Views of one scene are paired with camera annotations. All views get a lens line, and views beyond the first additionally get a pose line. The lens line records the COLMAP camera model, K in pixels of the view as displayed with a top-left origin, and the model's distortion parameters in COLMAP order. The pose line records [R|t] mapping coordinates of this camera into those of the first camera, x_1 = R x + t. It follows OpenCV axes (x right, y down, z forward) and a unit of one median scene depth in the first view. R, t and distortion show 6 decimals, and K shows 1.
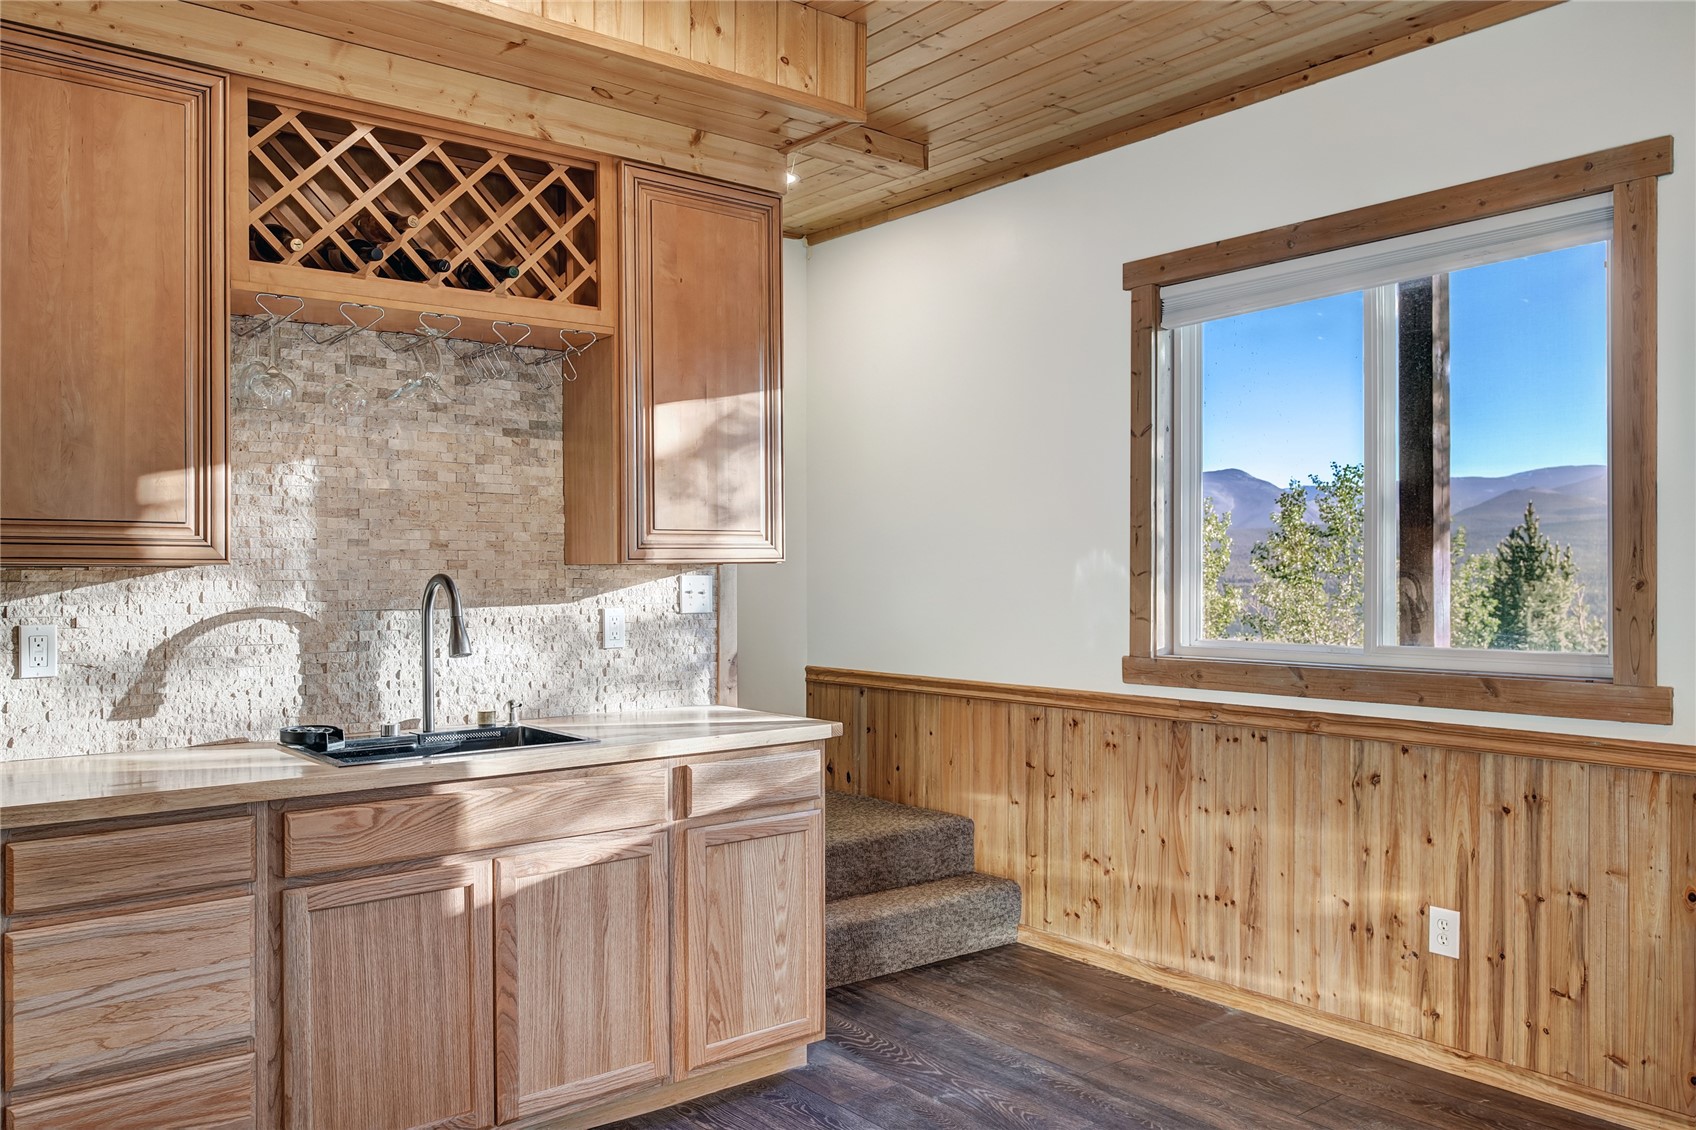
lens RADIAL K [[1280.5, 0, 850.5], [0, 1280.5, 566.0], [0, 0, 1]] dist [0.001736, 0.000503]
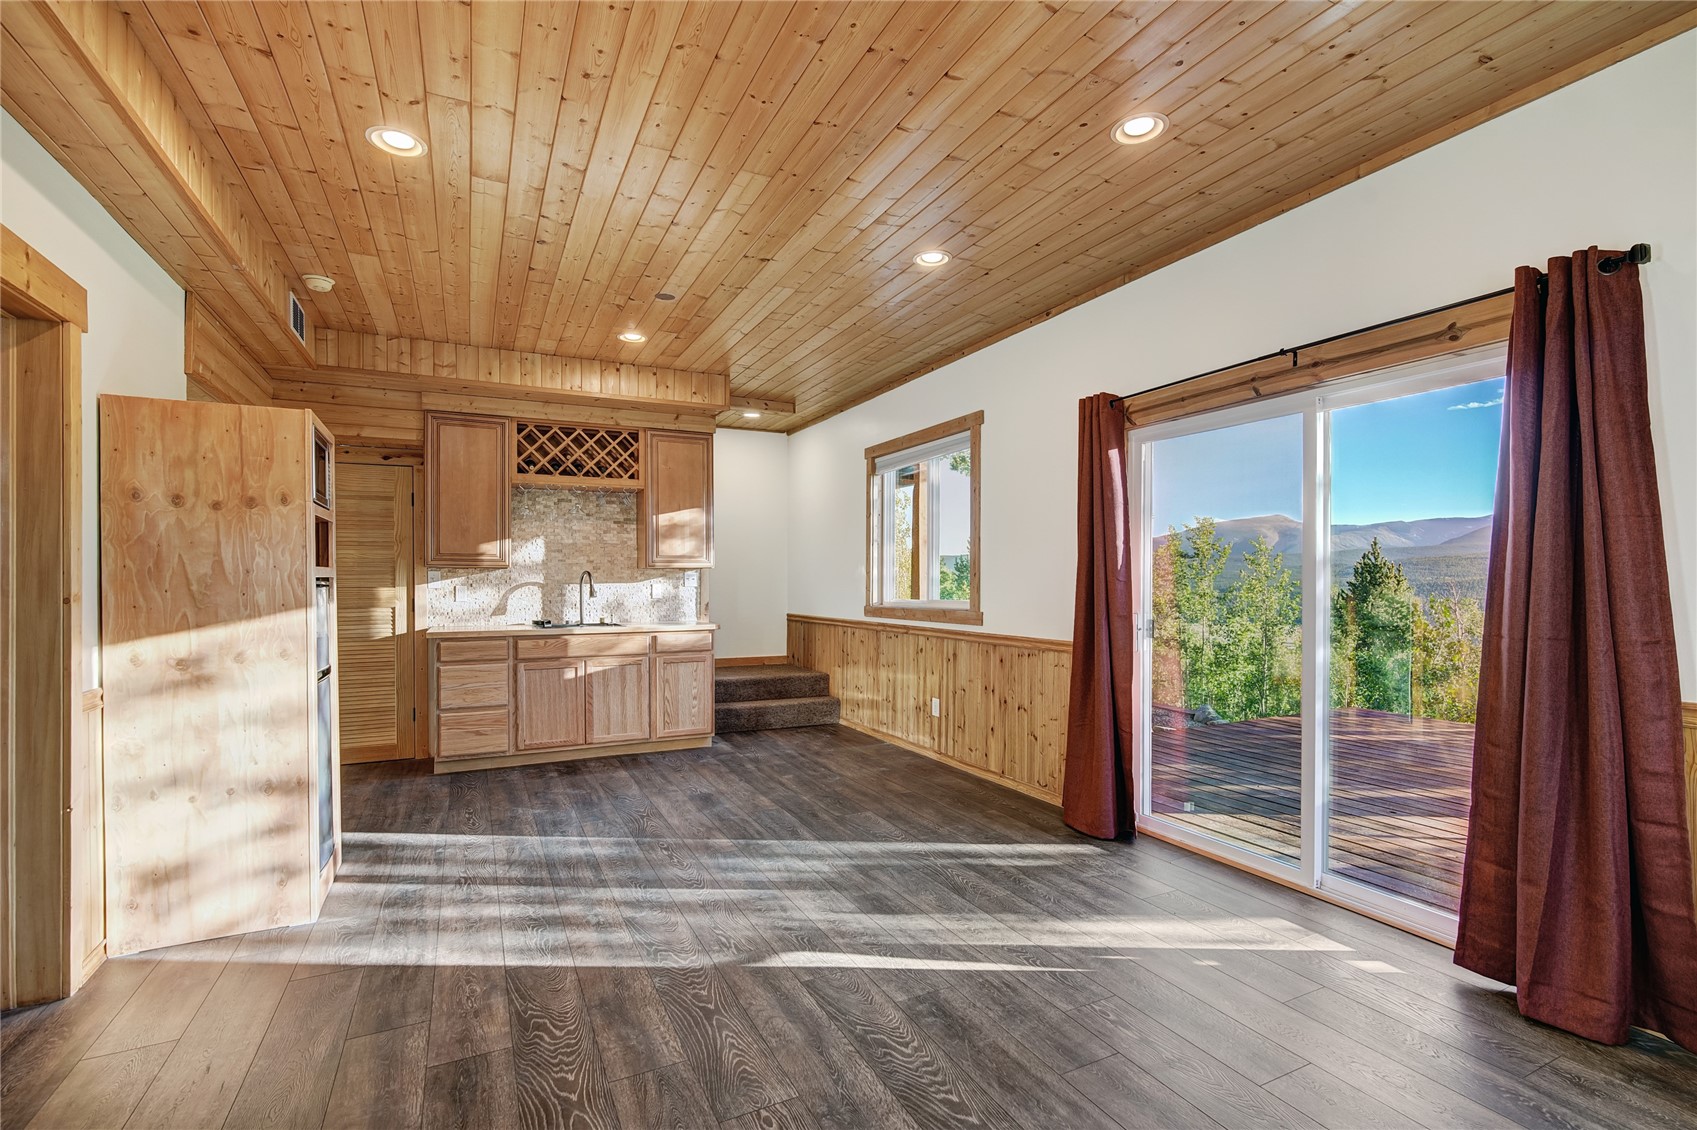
lens RADIAL K [[764.7, 0, 844.2], [0, 764.7, 574.4], [0, 0, 1]] dist [-0.002190, 0.001897]
pose [[0.973894, 0.000872, -0.227000, 0.669198], [-0.001803, 0.999991, -0.003895, 0.019867], [0.226995, 0.004202, 0.973887, -0.601651]]
